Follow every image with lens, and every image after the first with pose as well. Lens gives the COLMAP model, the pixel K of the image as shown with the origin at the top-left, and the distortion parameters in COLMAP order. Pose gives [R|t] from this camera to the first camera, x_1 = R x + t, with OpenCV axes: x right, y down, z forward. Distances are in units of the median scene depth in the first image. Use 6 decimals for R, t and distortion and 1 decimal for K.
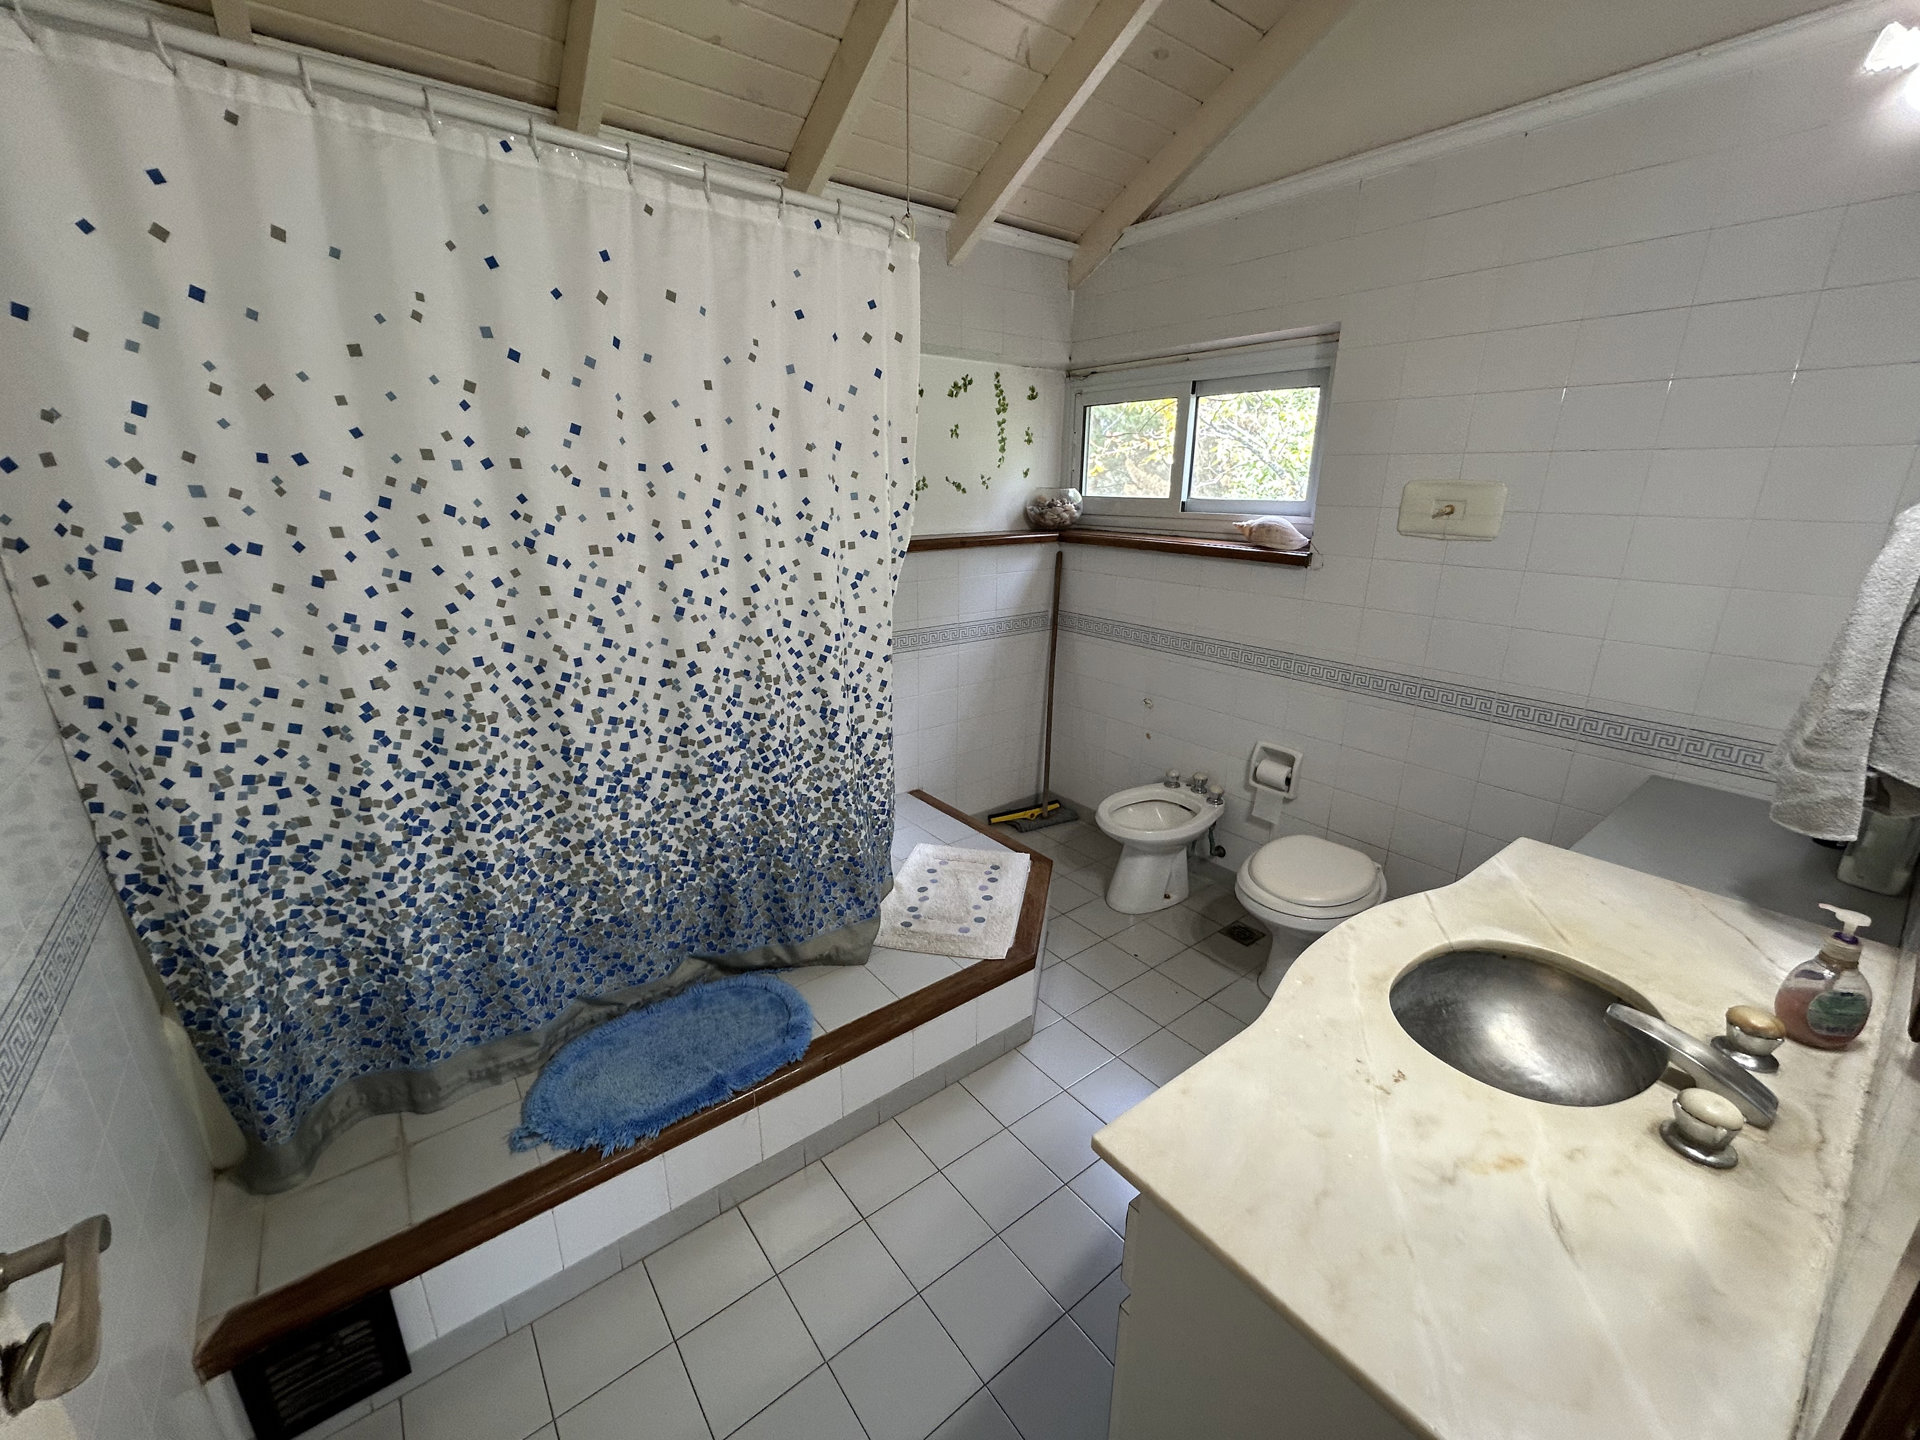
lens RADIAL K [[771.8, 0, 957.8], [0, 771.8, 718.1], [0, 0, 1]] dist [0.000637, -0.000567]
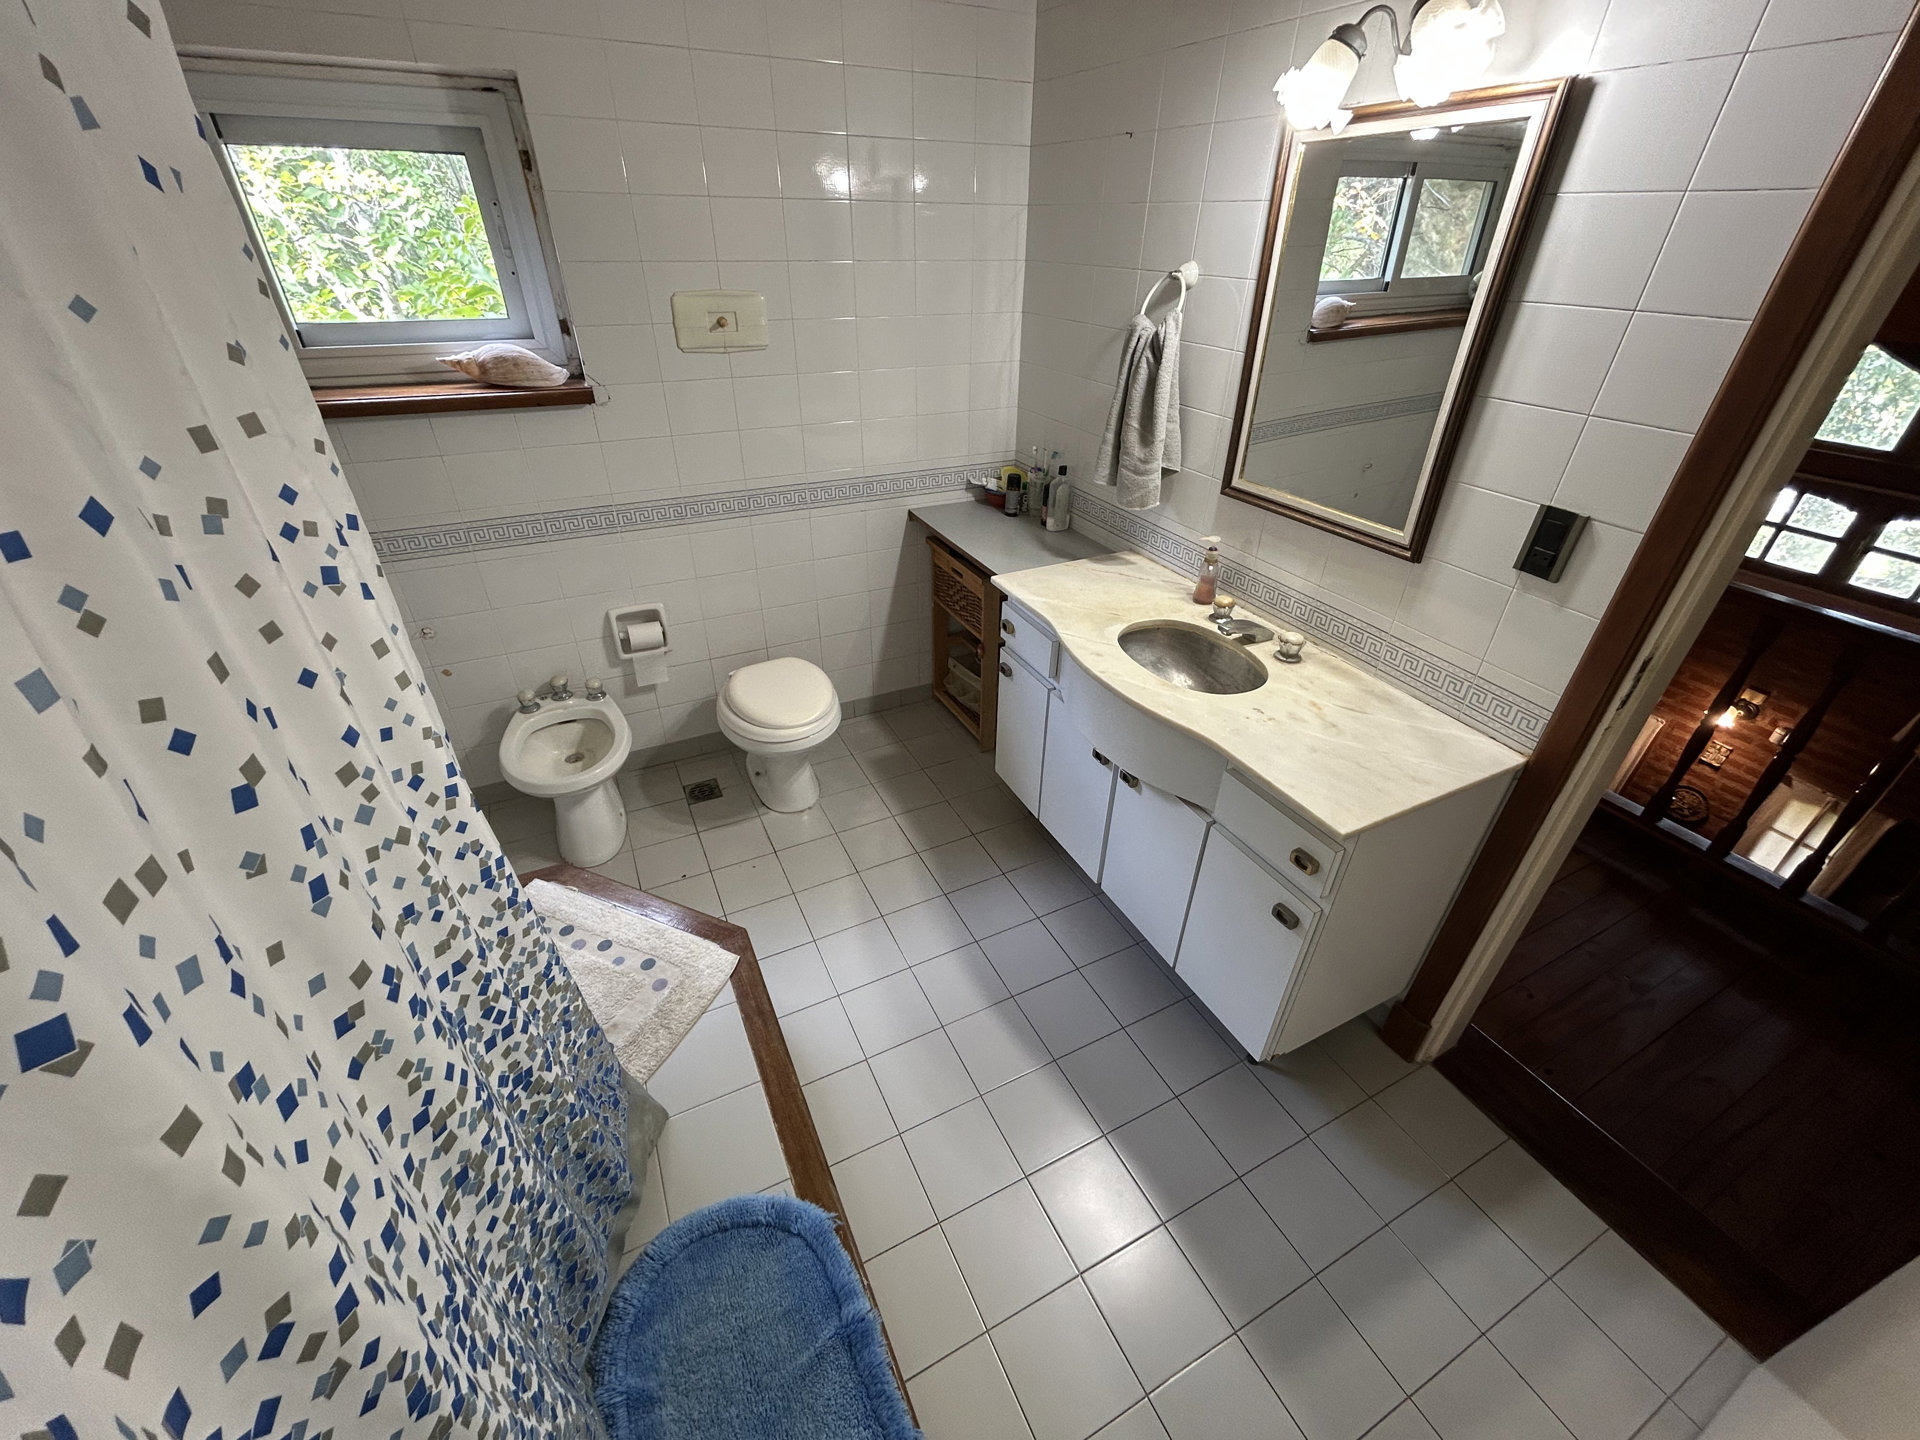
lens RADIAL K [[771.8, 0, 955.3], [0, 771.8, 721.2], [0, 0, 1]] dist [0.000637, -0.000567]
pose [[0.201055, -0.532117, 0.822453, -0.431054], [0.278952, 0.835936, 0.472648, -0.226497], [-0.939022, 0.134397, 0.316504, 0.460005]]
